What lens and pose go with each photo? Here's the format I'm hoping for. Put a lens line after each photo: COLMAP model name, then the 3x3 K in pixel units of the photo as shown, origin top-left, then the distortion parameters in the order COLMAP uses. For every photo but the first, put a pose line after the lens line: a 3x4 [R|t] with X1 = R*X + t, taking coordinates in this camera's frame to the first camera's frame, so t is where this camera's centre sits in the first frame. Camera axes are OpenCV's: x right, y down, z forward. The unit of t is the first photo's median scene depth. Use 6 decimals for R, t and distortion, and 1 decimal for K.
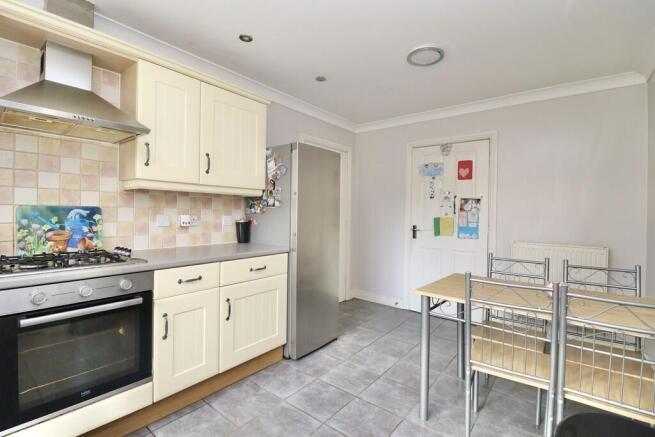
lens RADIAL K [[301.0, 0, 327.4], [0, 301.0, 215.7], [0, 0, 1]] dist [0.001358, 0.000521]
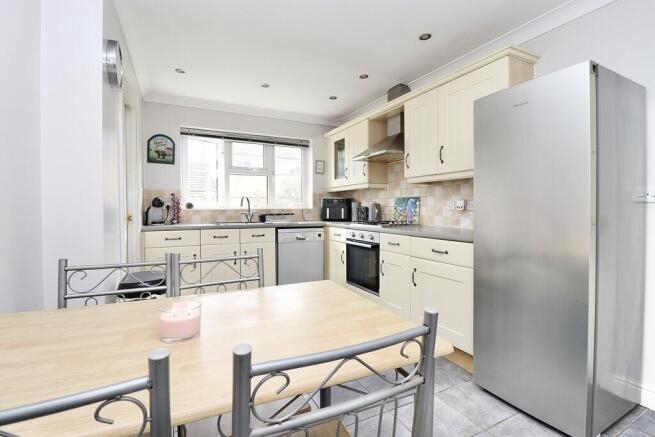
lens RADIAL K [[301.0, 0, 328.1], [0, 301.0, 214.9], [0, 0, 1]] dist [0.001358, 0.000521]
pose [[-0.401904, 0.010693, -0.915619, 0.979576], [-0.008901, 0.999839, 0.015584, 0.049805], [0.915639, 0.014413, -0.401744, 1.255318]]
